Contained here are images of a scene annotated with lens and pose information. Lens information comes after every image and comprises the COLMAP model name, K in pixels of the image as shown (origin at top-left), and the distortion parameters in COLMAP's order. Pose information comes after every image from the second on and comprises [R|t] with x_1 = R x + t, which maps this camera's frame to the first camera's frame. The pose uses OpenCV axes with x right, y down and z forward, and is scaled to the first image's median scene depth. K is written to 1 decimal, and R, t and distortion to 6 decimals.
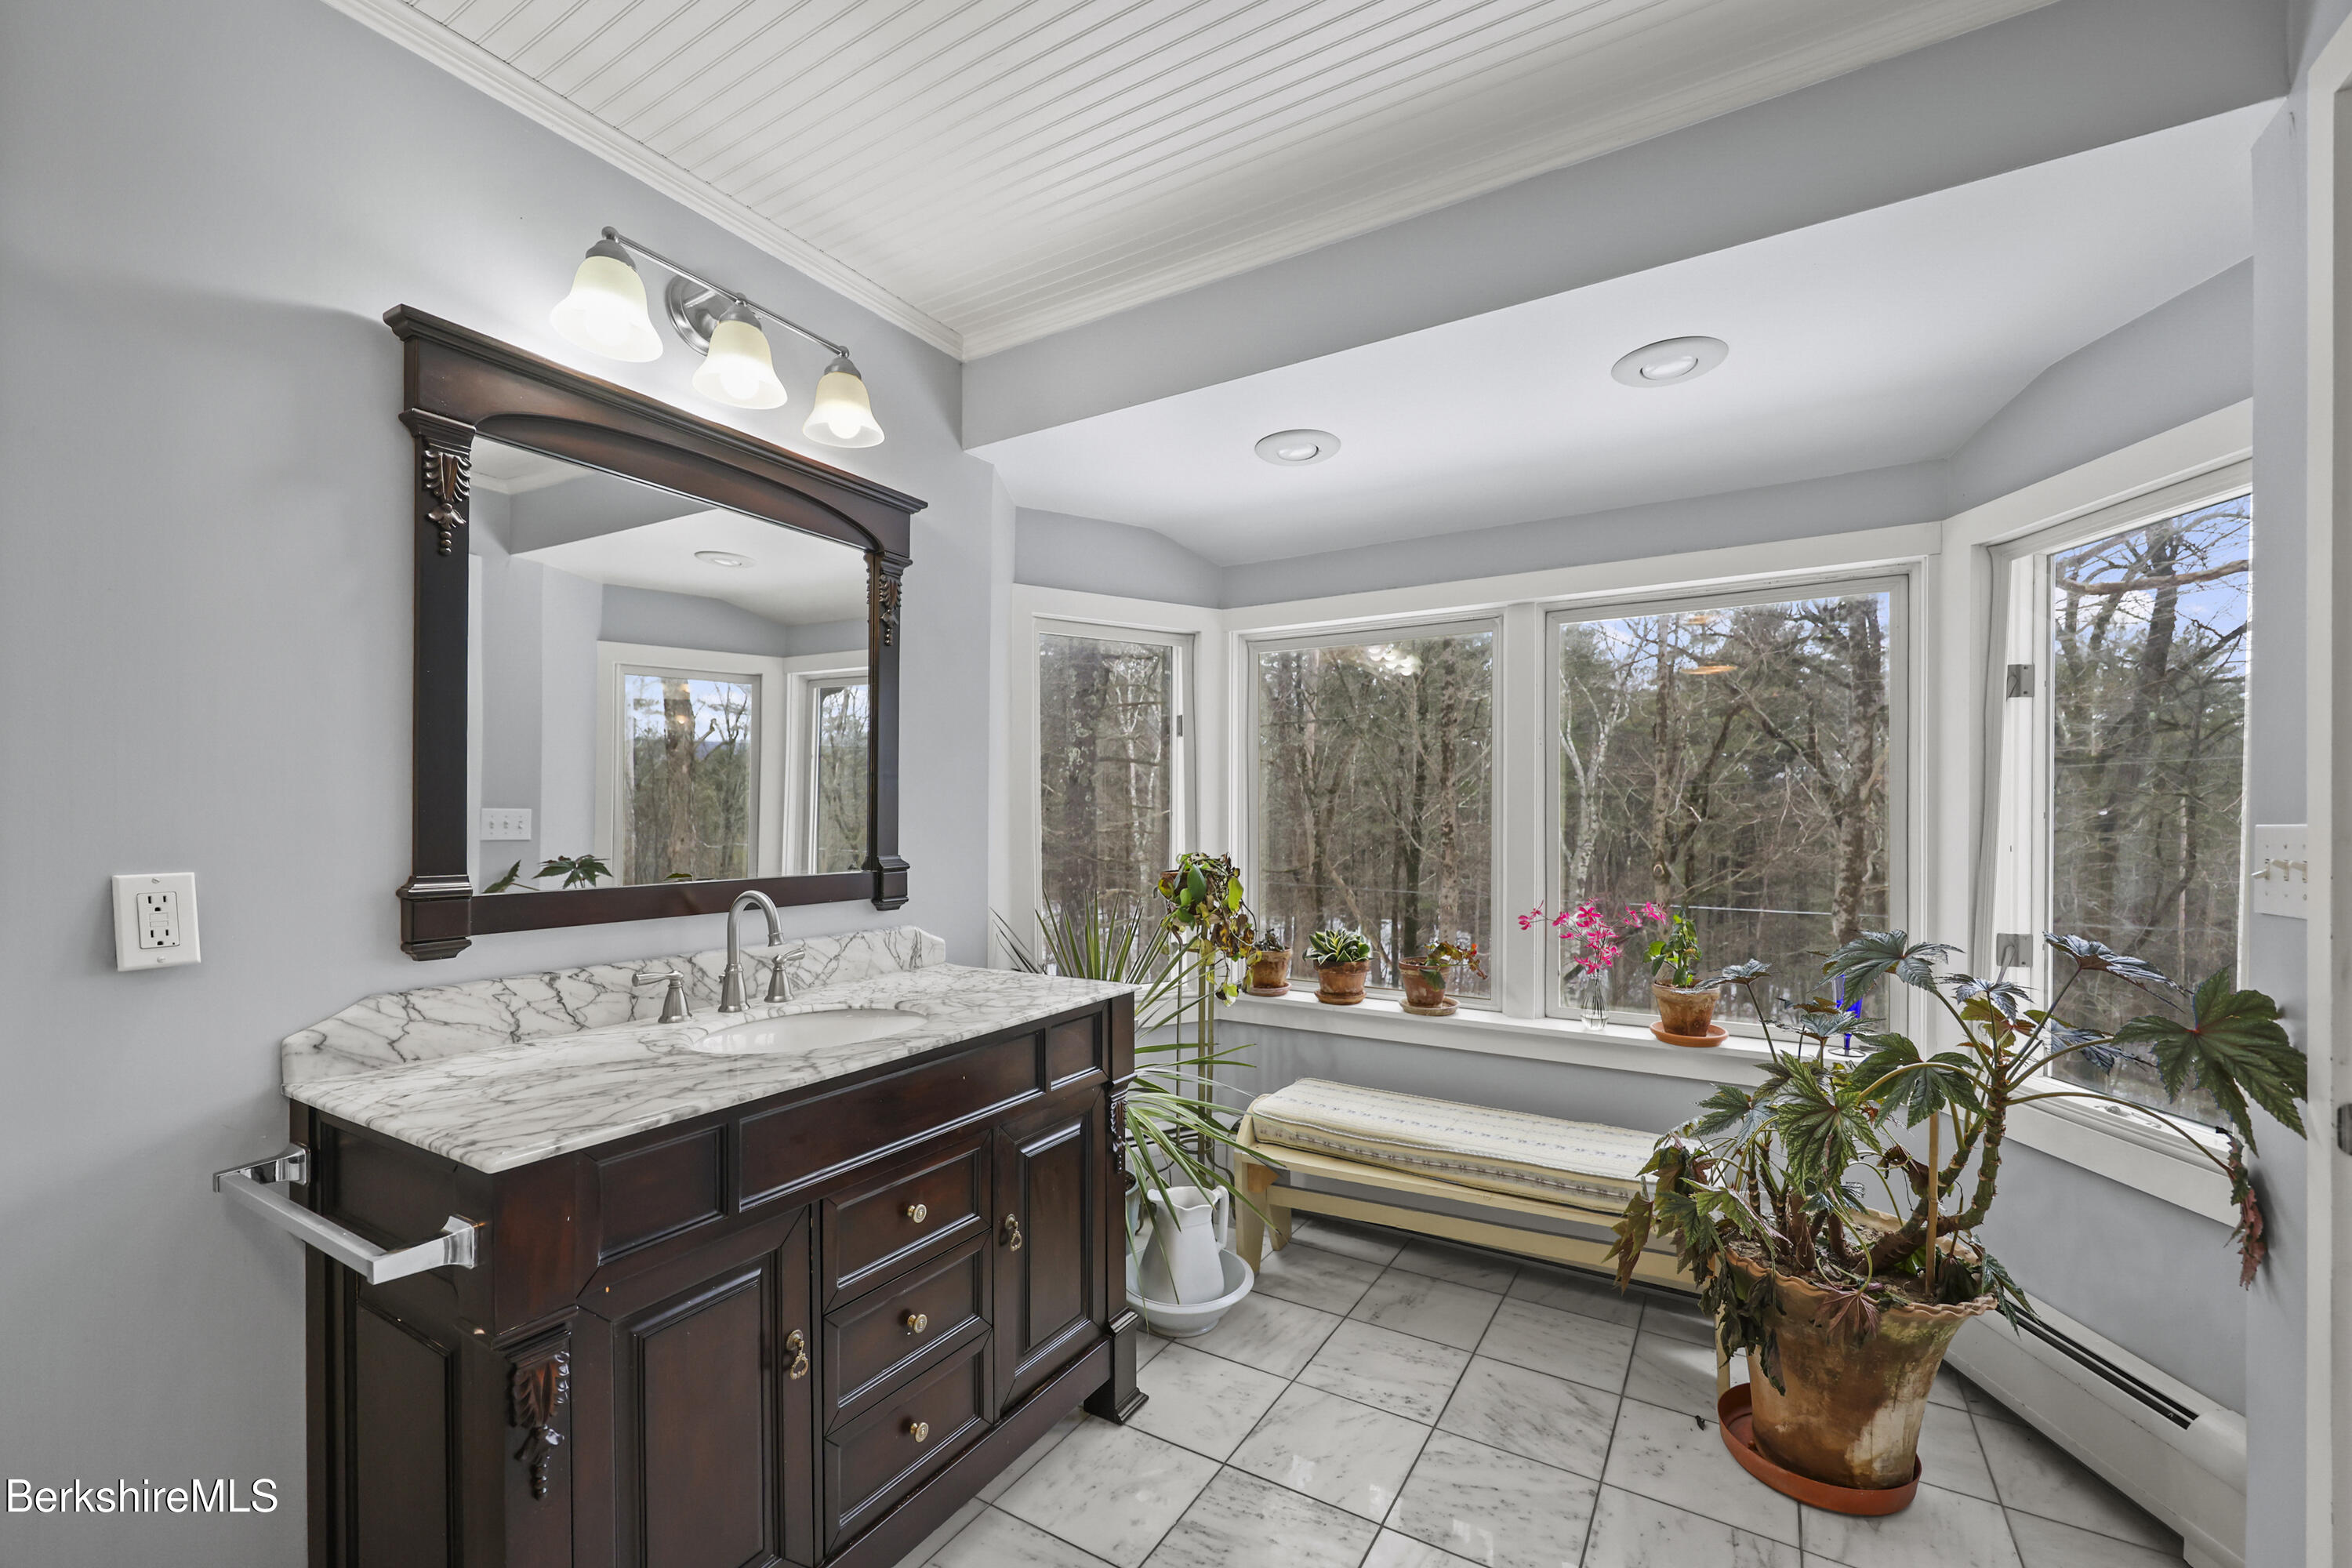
lens RADIAL K [[960.4, 0, 1181.6], [0, 960.4, 817.0], [0, 0, 1]] dist [-0.000401, -0.000097]
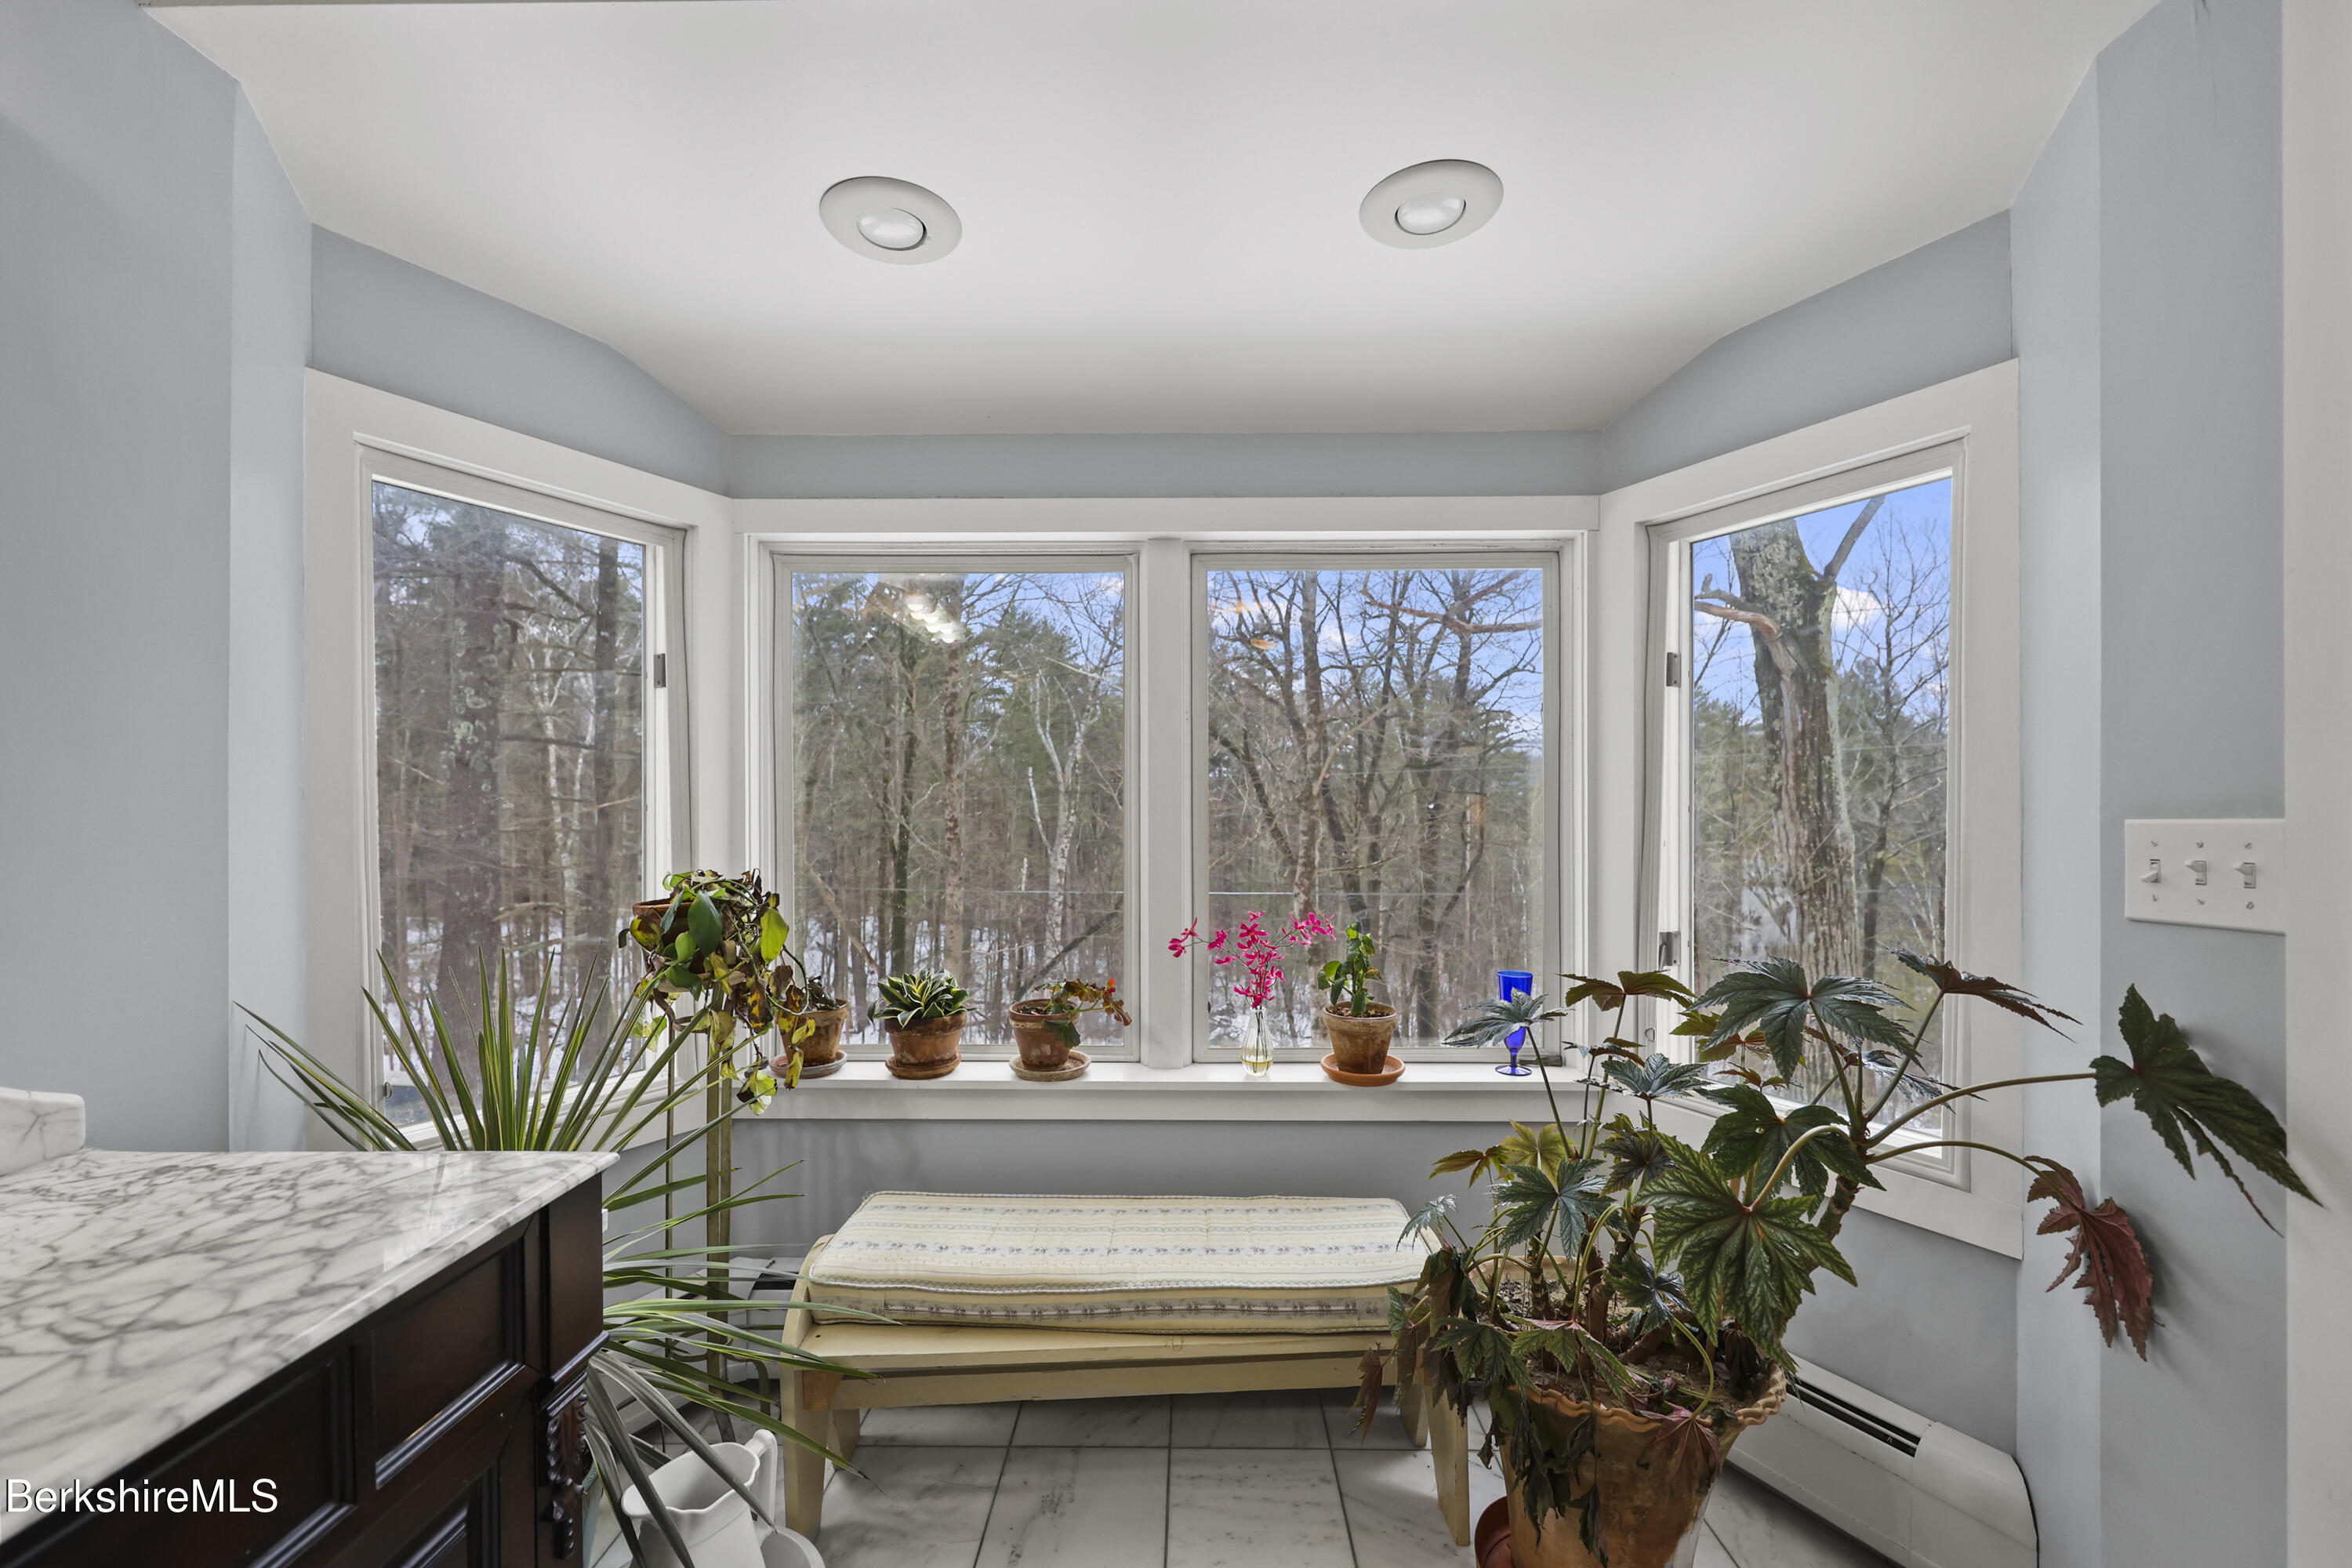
lens RADIAL K [[960.4, 0, 1181.6], [0, 960.4, 817.0], [0, 0, 1]] dist [-0.000401, -0.000097]
pose [[0.862947, -0.005557, 0.505264, -0.032293], [0.002261, 0.999972, 0.007136, -0.001240], [-0.505289, -0.005016, 0.862935, 0.341143]]
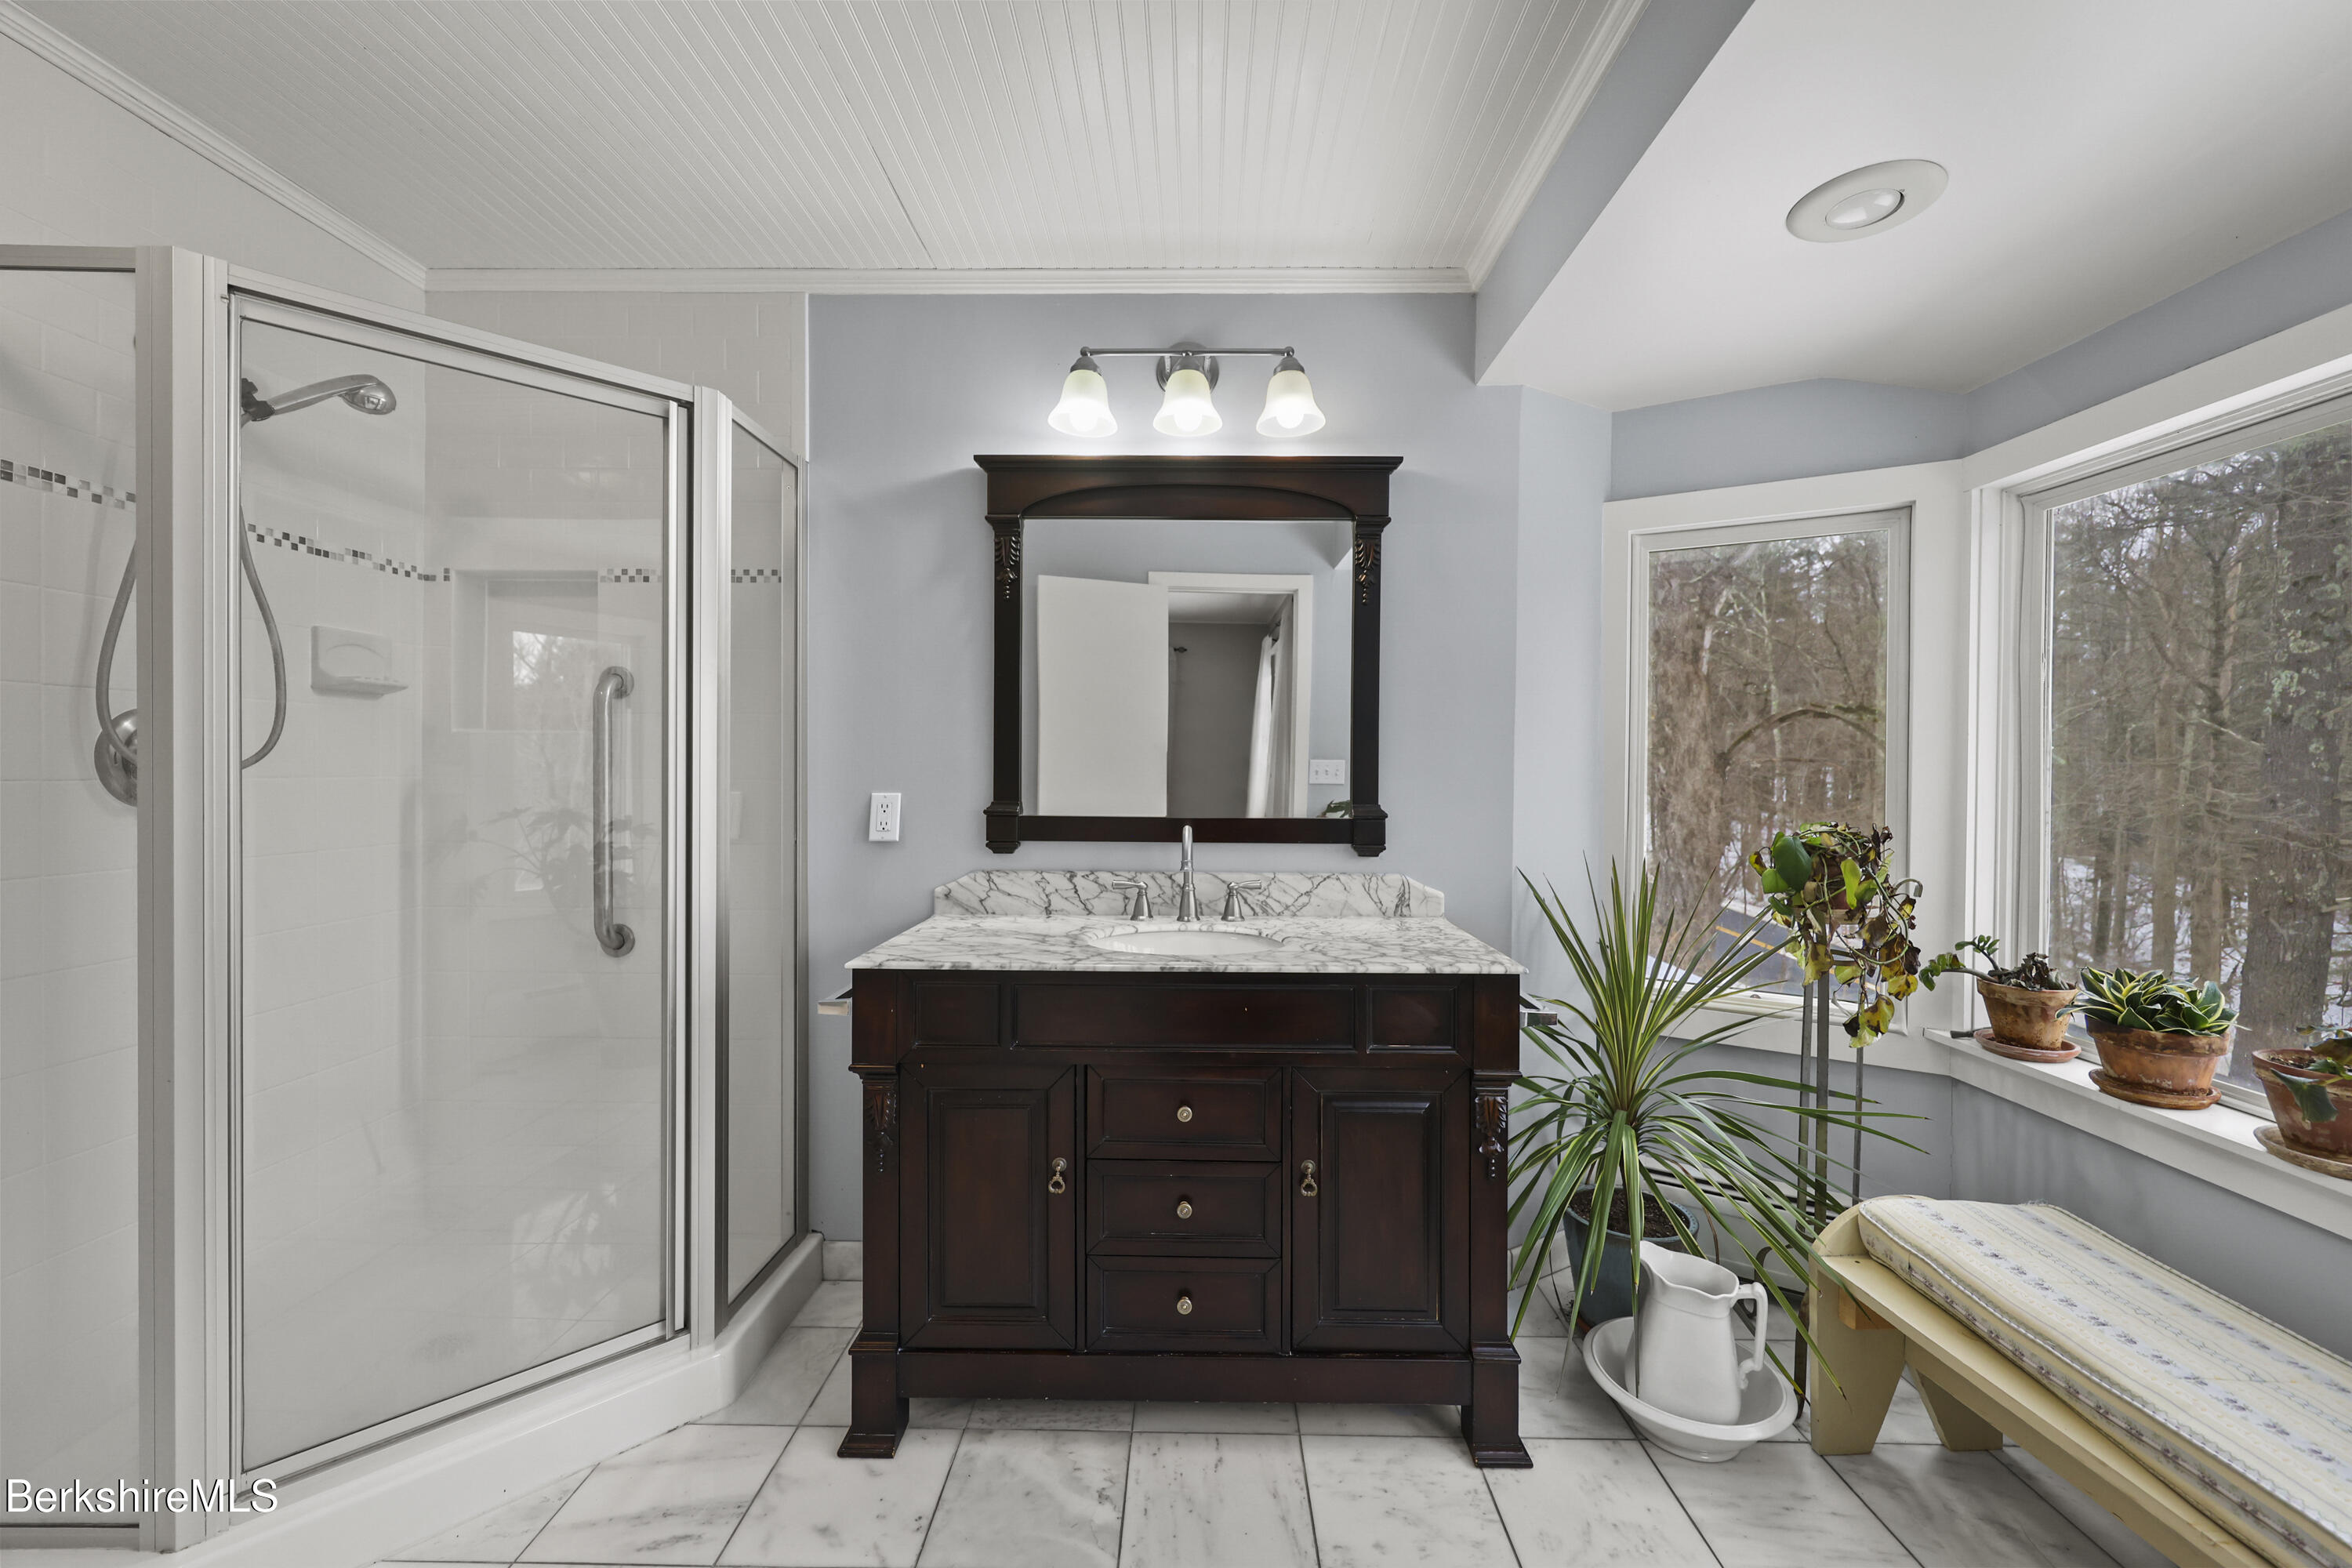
lens RADIAL K [[930.0, 0, 1176.0], [0, 930.0, 784.0], [0, 0, 1]] dist [0.000735, -0.000039]
pose [[0.501938, 0.017094, -0.864735, 0.405968], [-0.007701, 0.999853, 0.015296, 0.002704], [0.864870, -0.001019, 0.501996, 0.263258]]
